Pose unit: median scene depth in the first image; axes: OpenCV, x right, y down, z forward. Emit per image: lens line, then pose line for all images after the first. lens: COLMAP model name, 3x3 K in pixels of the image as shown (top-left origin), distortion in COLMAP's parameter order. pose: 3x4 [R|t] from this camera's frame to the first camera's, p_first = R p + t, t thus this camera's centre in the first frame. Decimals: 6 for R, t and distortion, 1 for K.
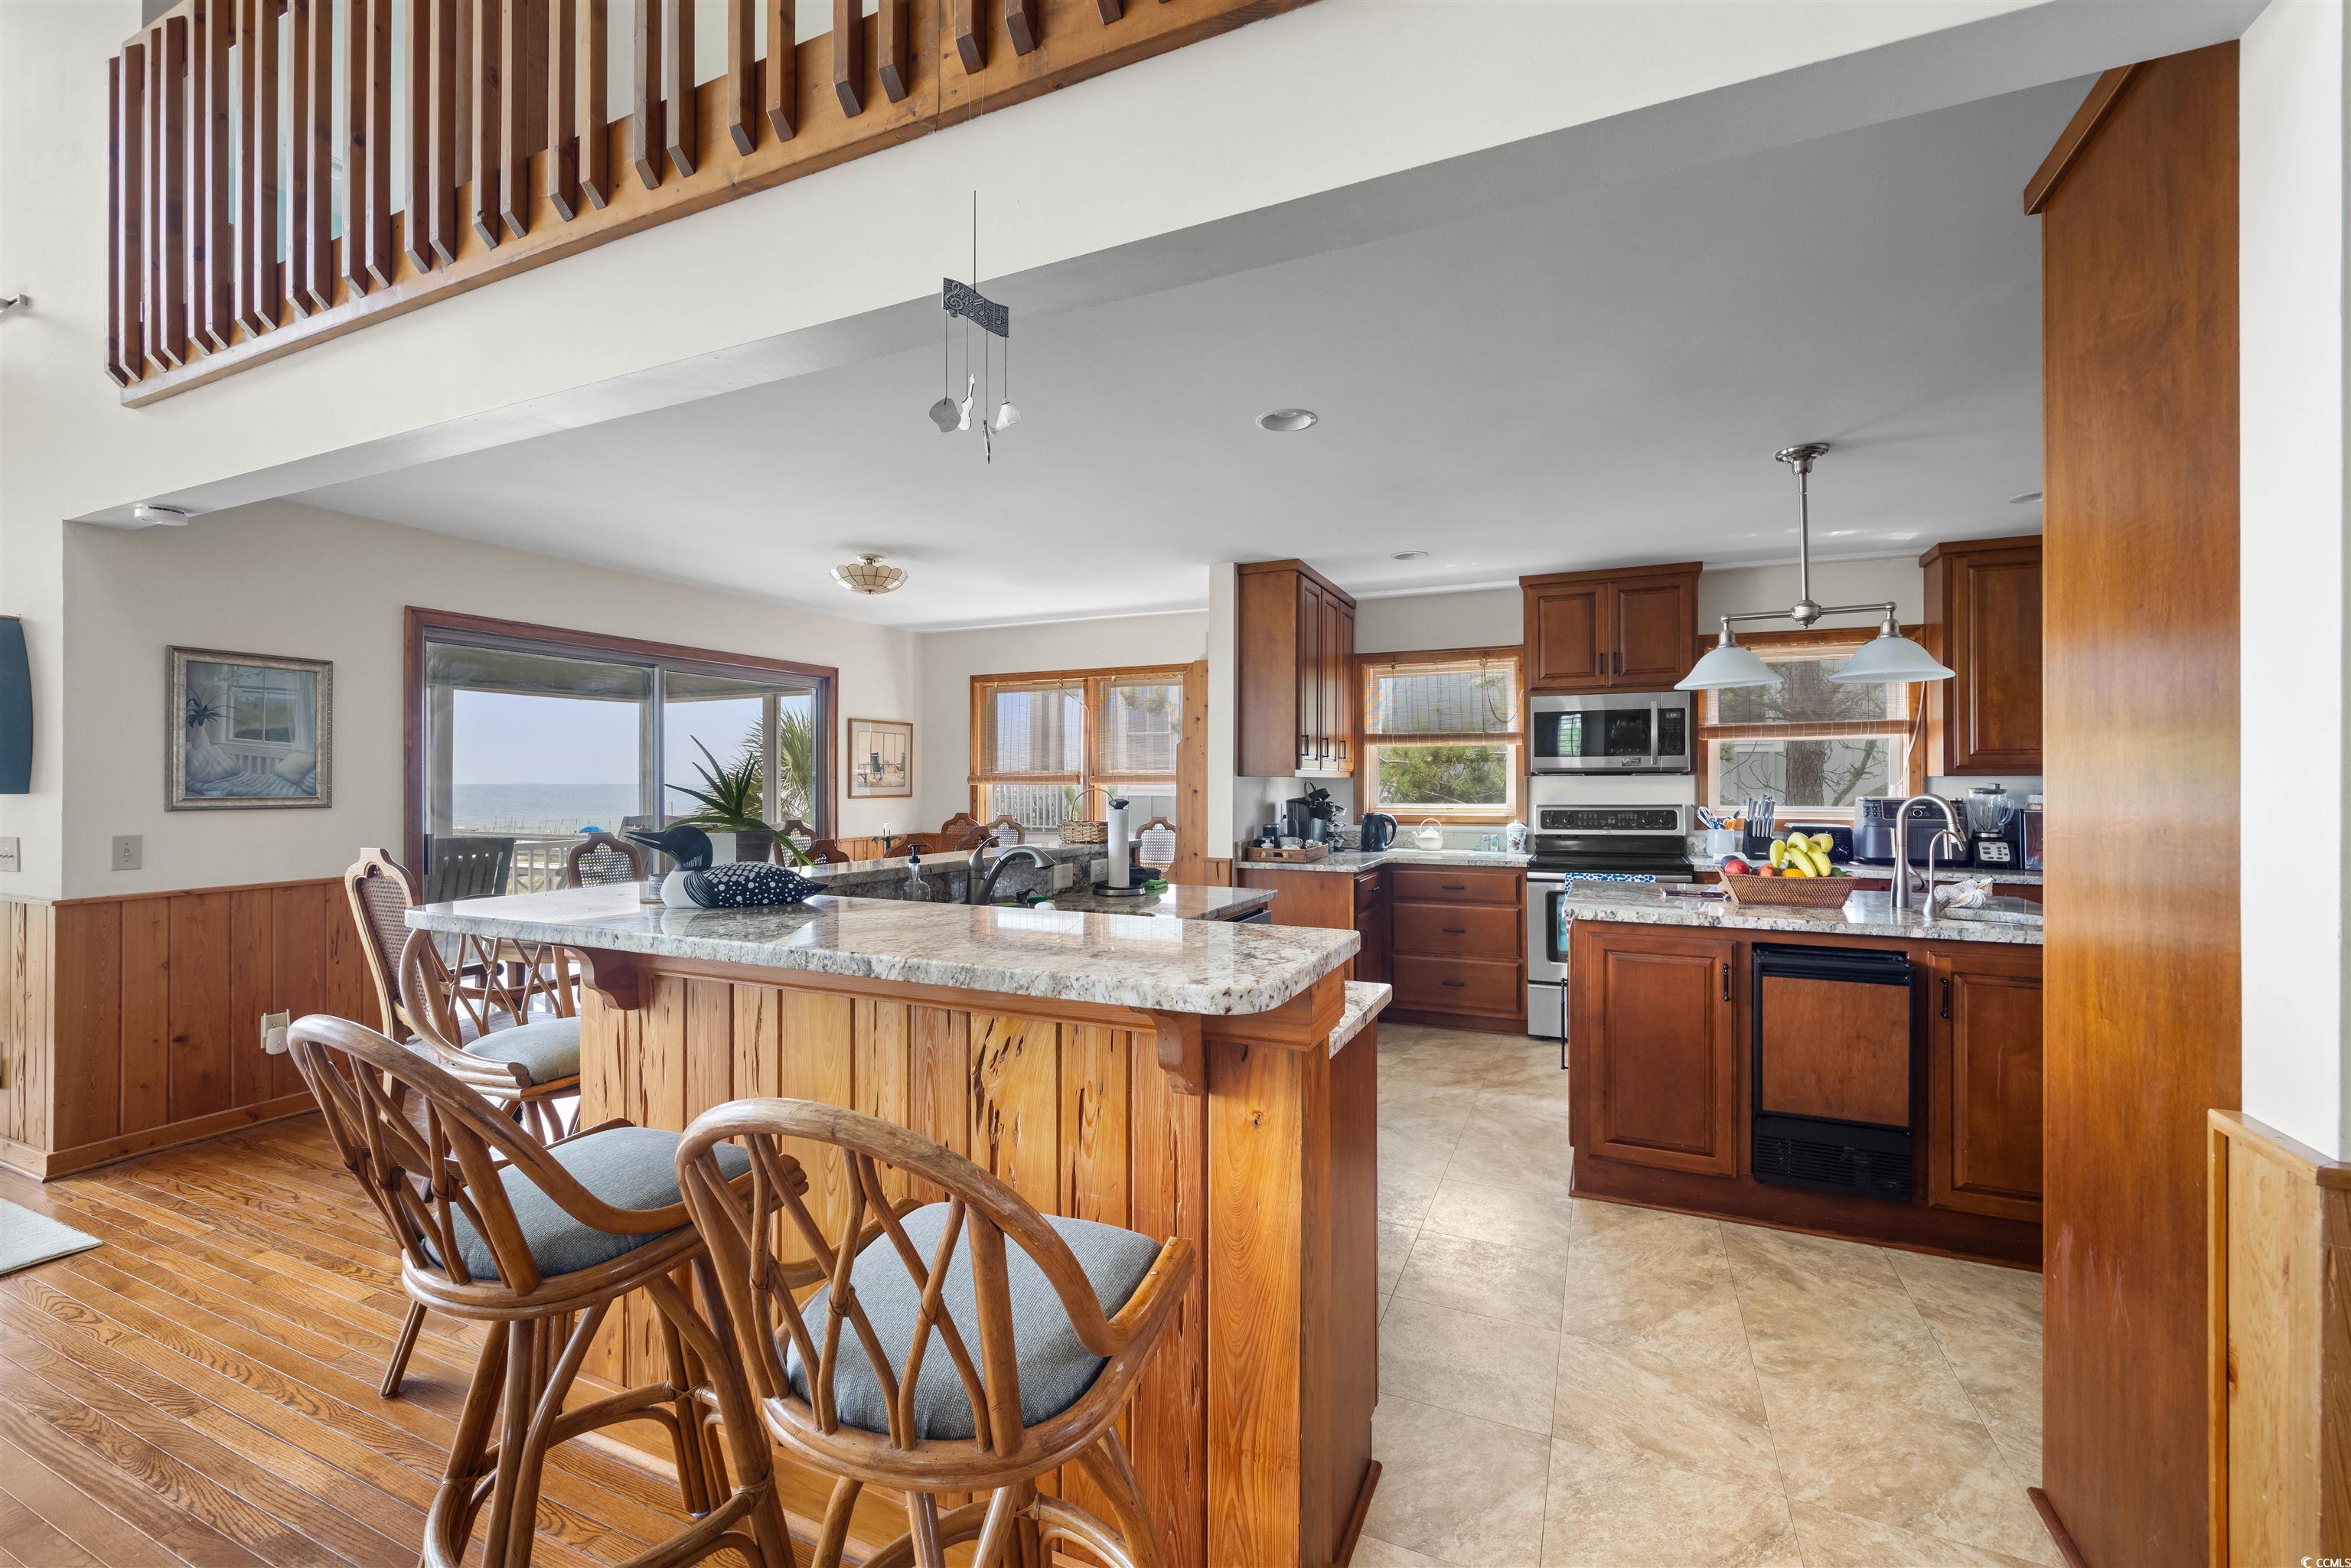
lens RADIAL K [[956.8, 0, 1187.0], [0, 956.8, 776.8], [0, 0, 1]] dist [-0.001530, -0.000028]
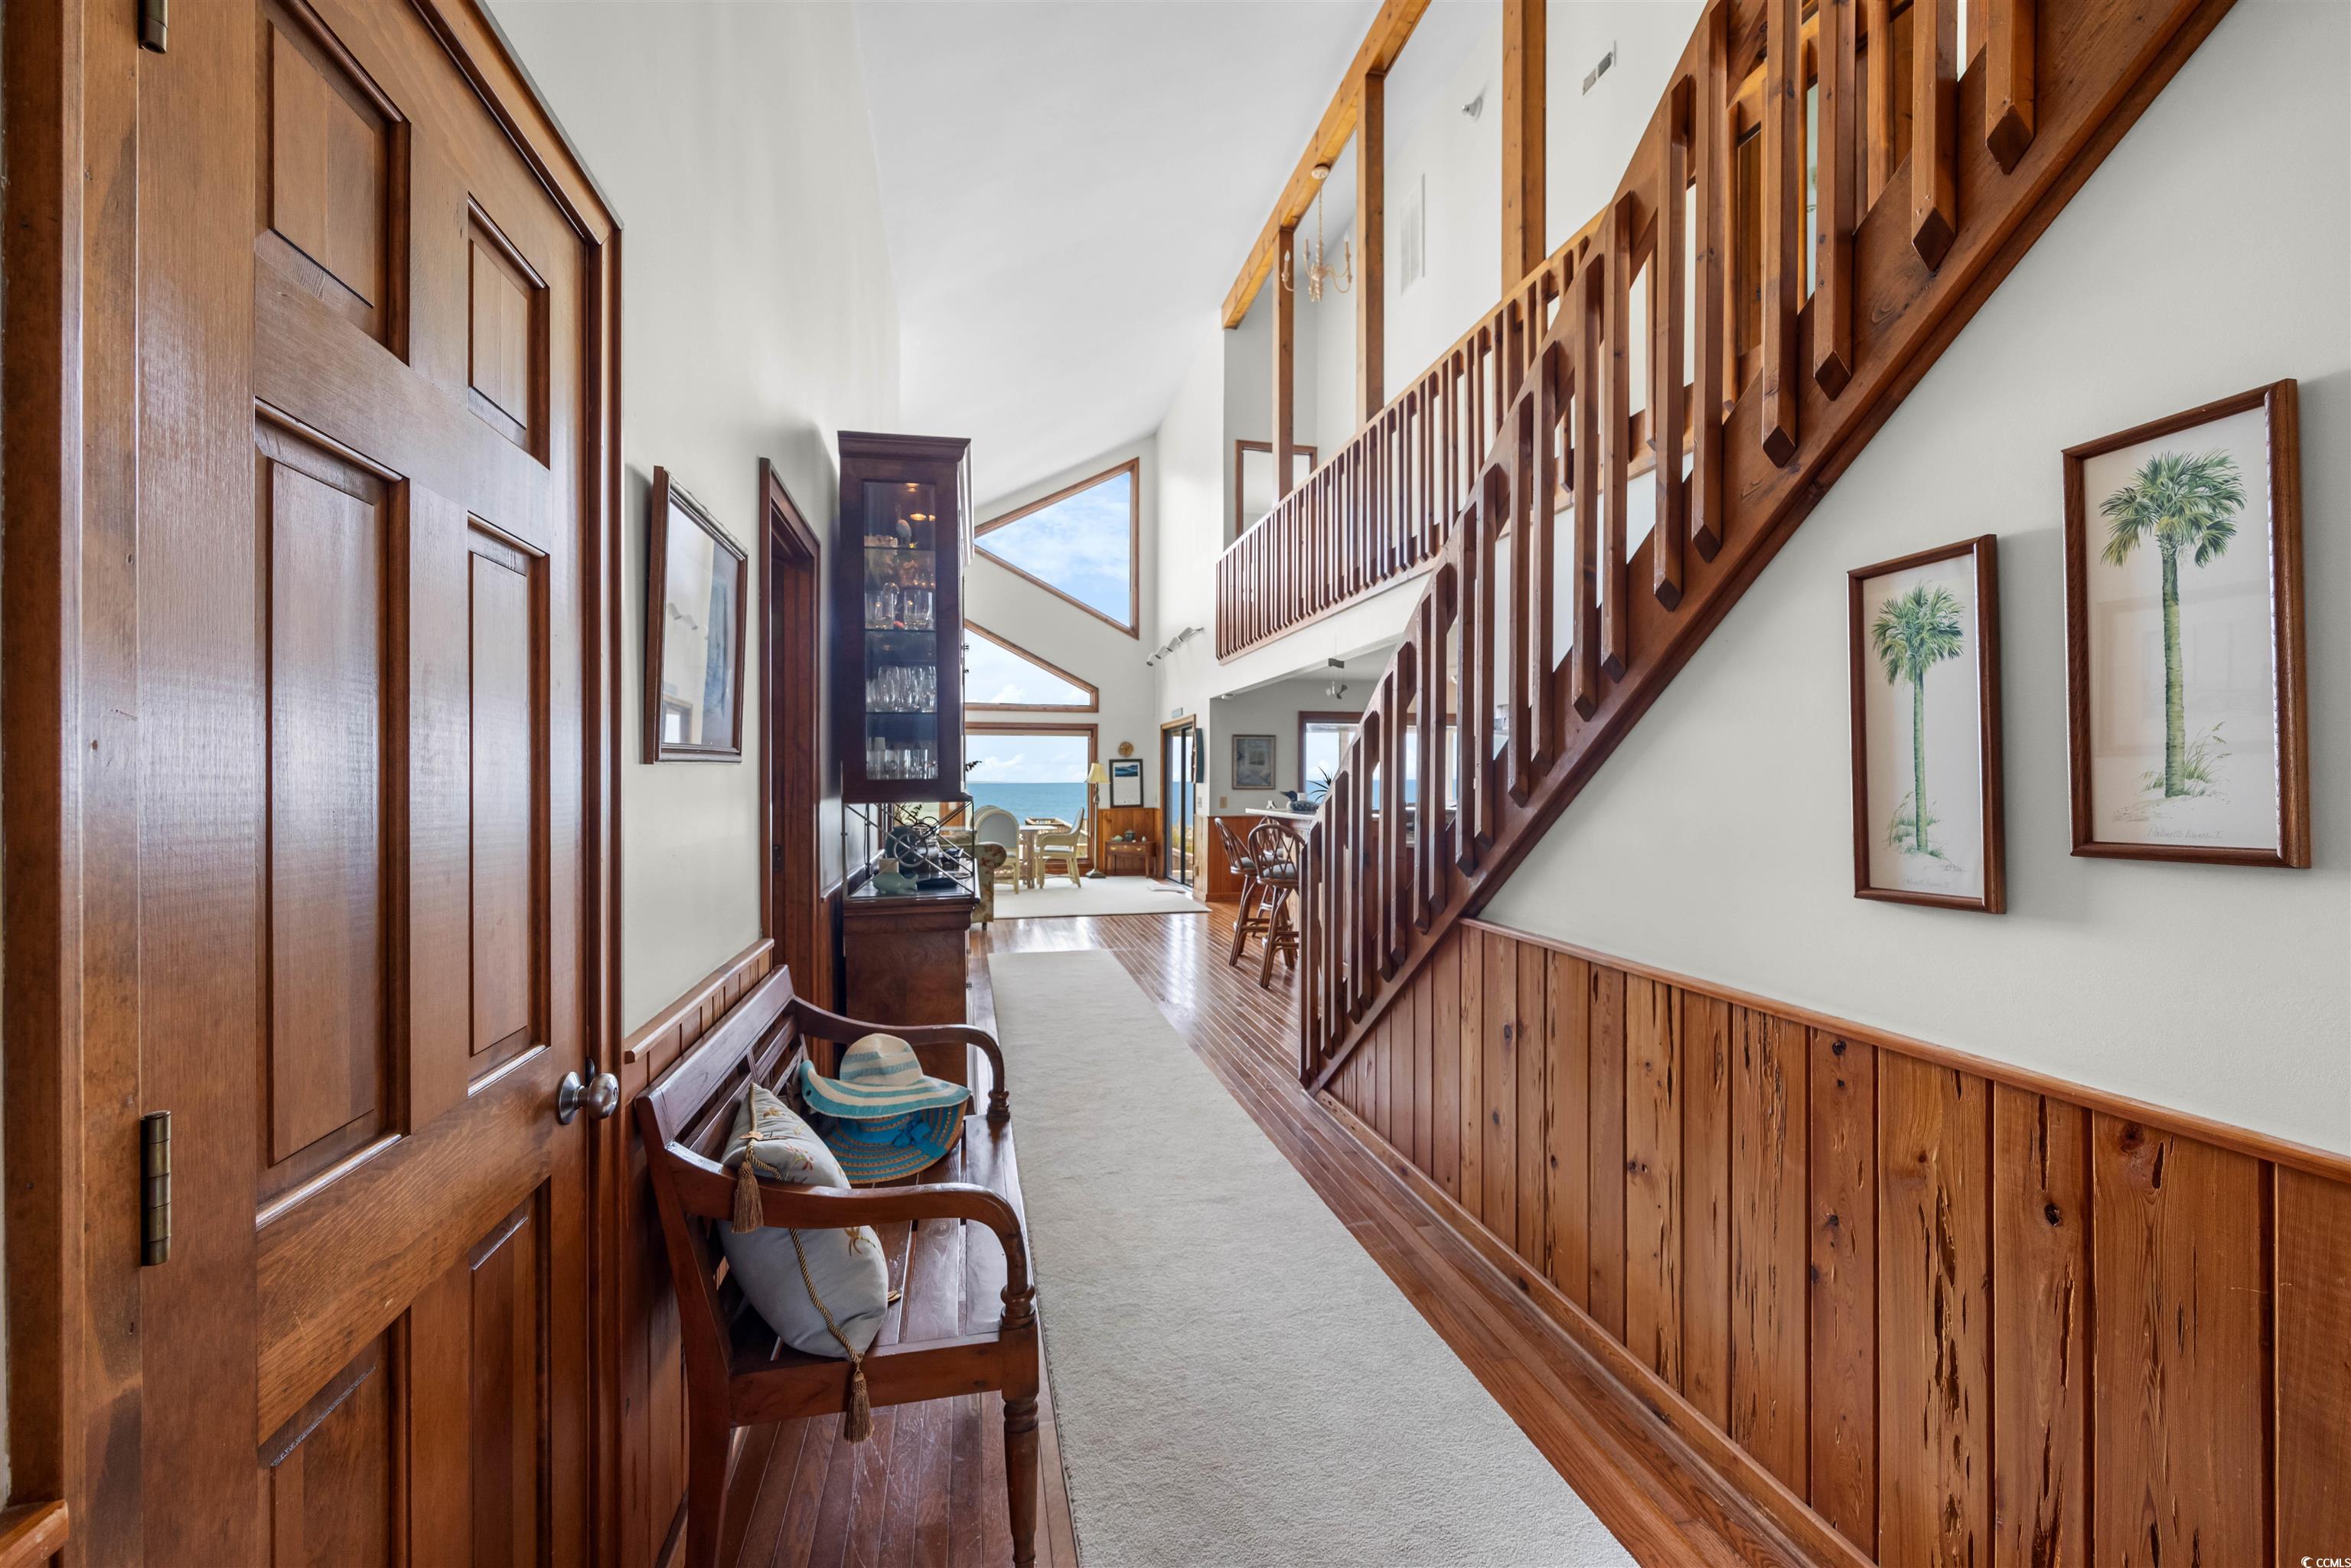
lens RADIAL K [[956.8, 0, 1174.2], [0, 956.8, 775.8], [0, 0, 1]] dist [-0.001530, -0.000028]
pose [[0.586327, 0.000499, -0.810075, 1.069317], [0.002484, 0.999994, 0.002413, -0.011573], [0.810071, -0.003427, 0.586322, -0.776381]]
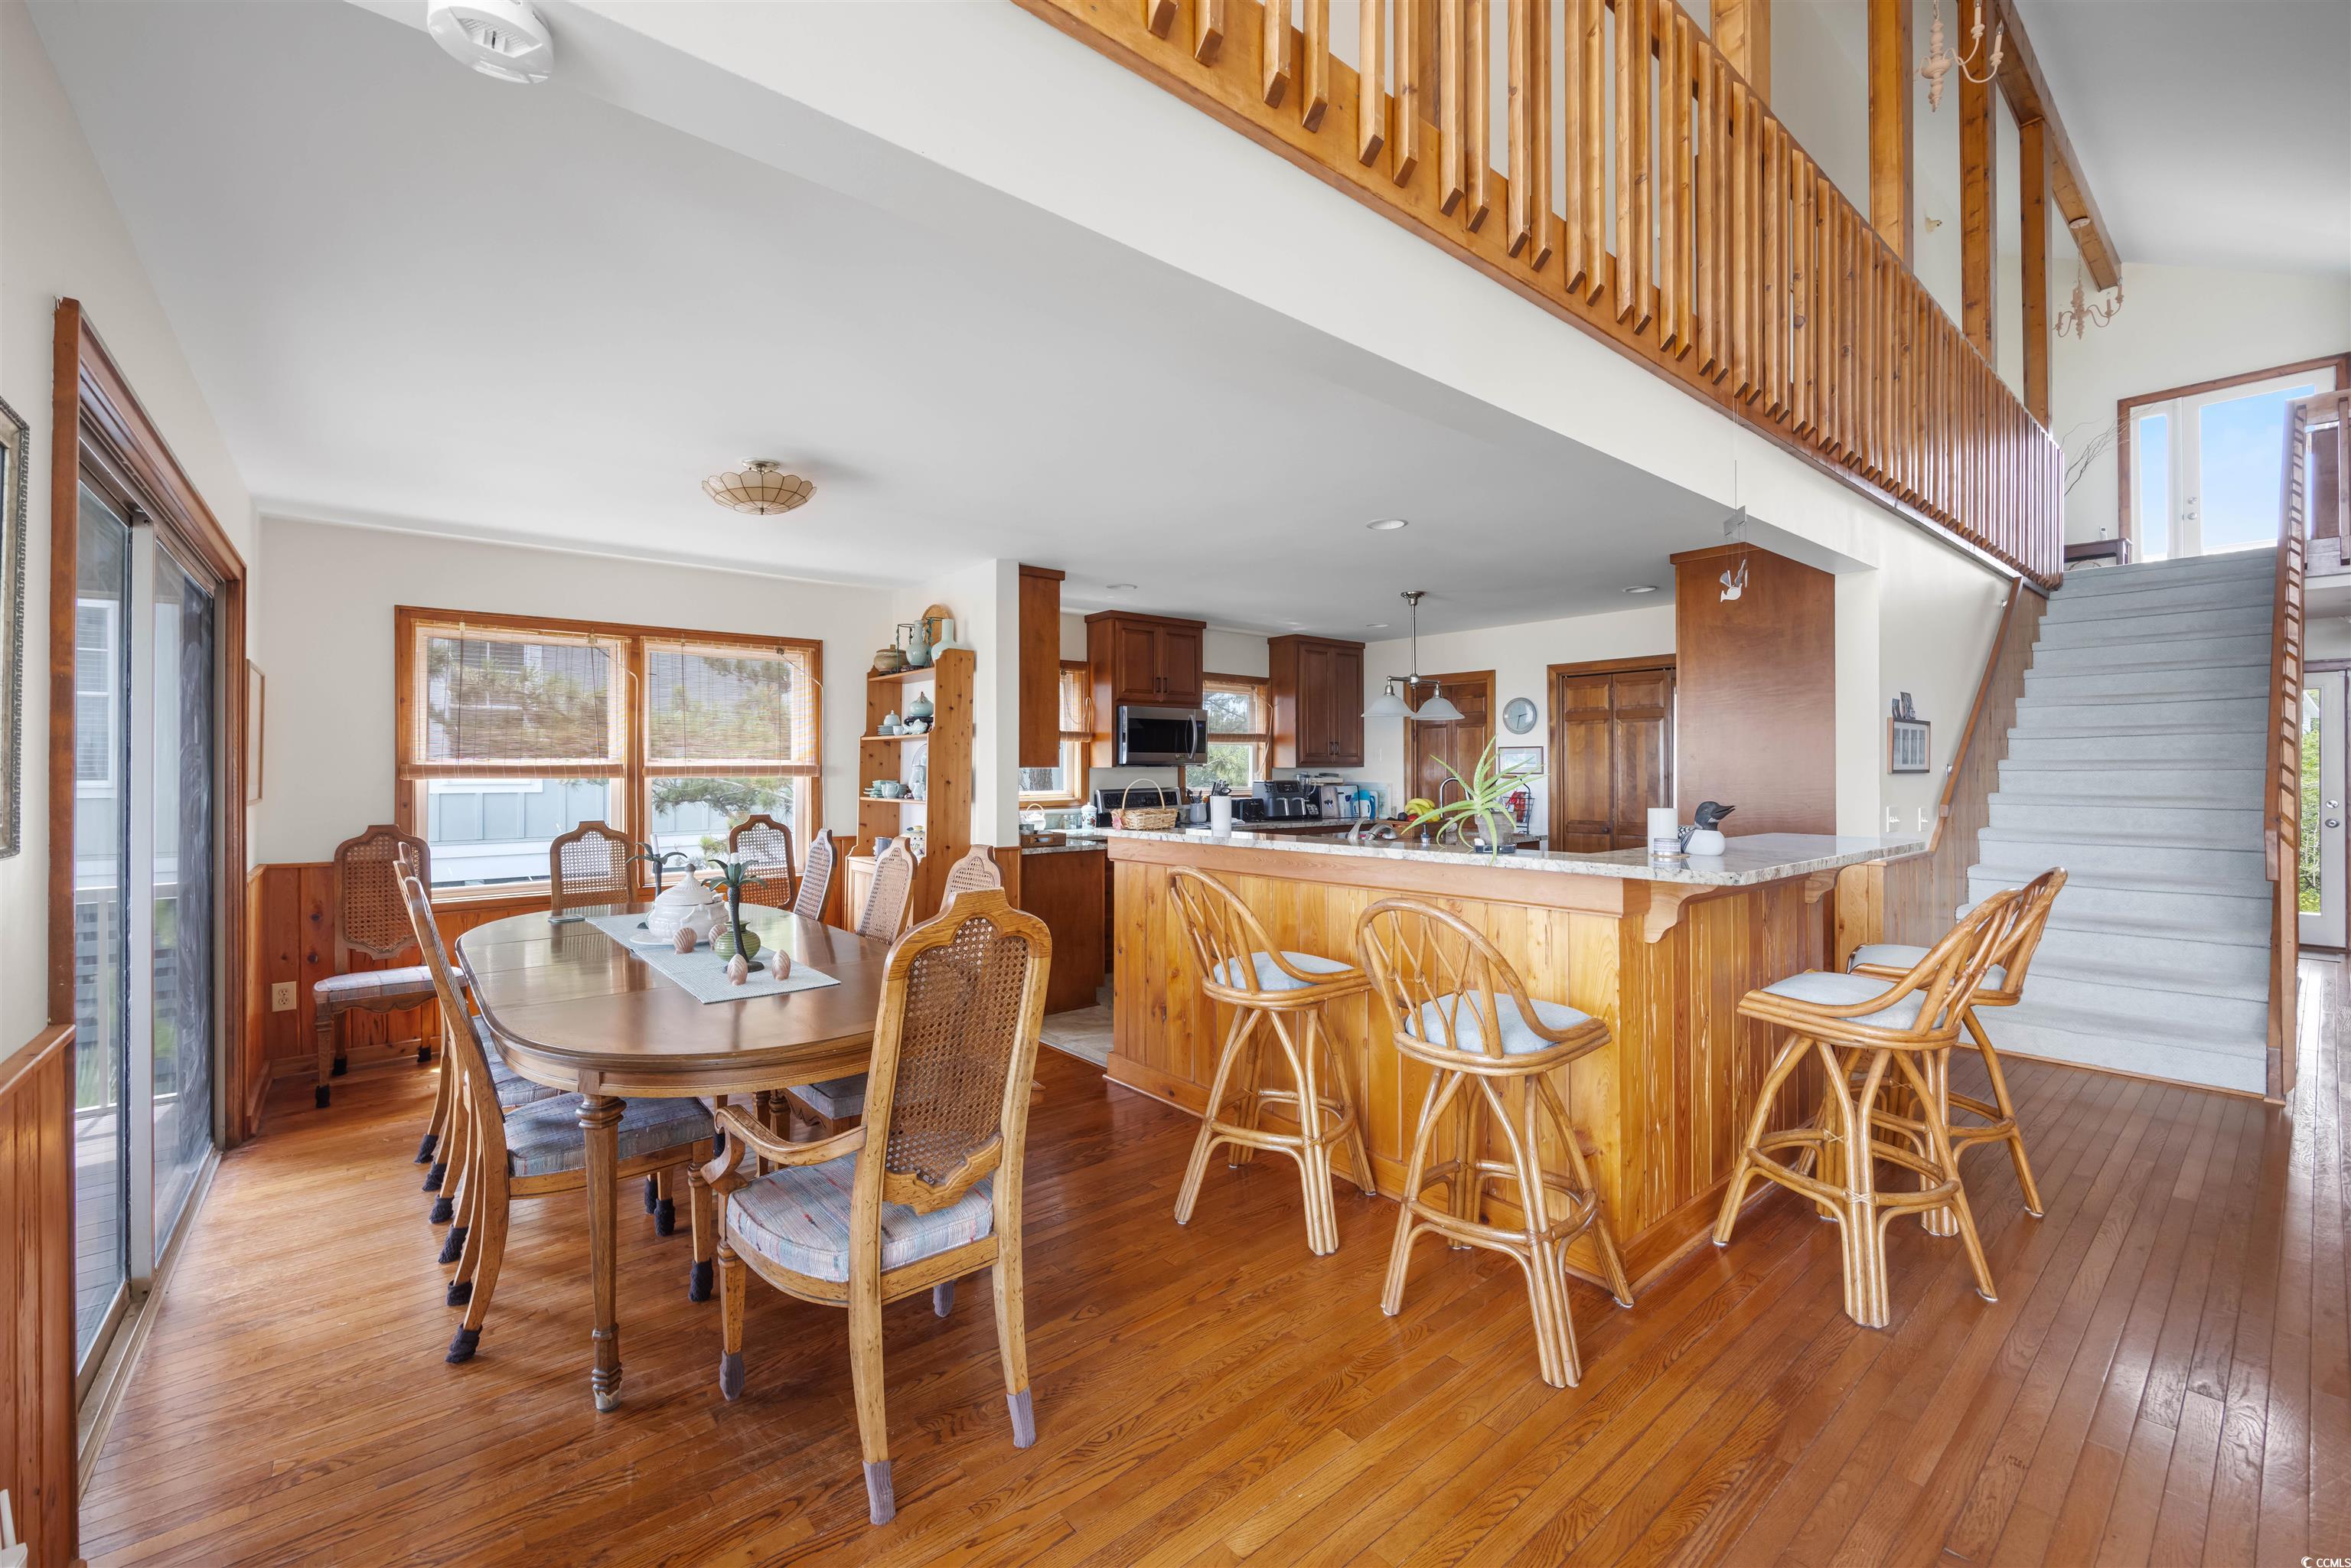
lens RADIAL K [[956.8, 0, 1164.8], [0, 956.8, 767.0], [0, 0, 1]] dist [-0.001530, -0.000028]
pose [[0.462942, 0.000575, 0.886389, -1.324632], [0.000041, 1.000000, -0.000670, 0.000130], [-0.886389, 0.000347, 0.462942, 0.627282]]
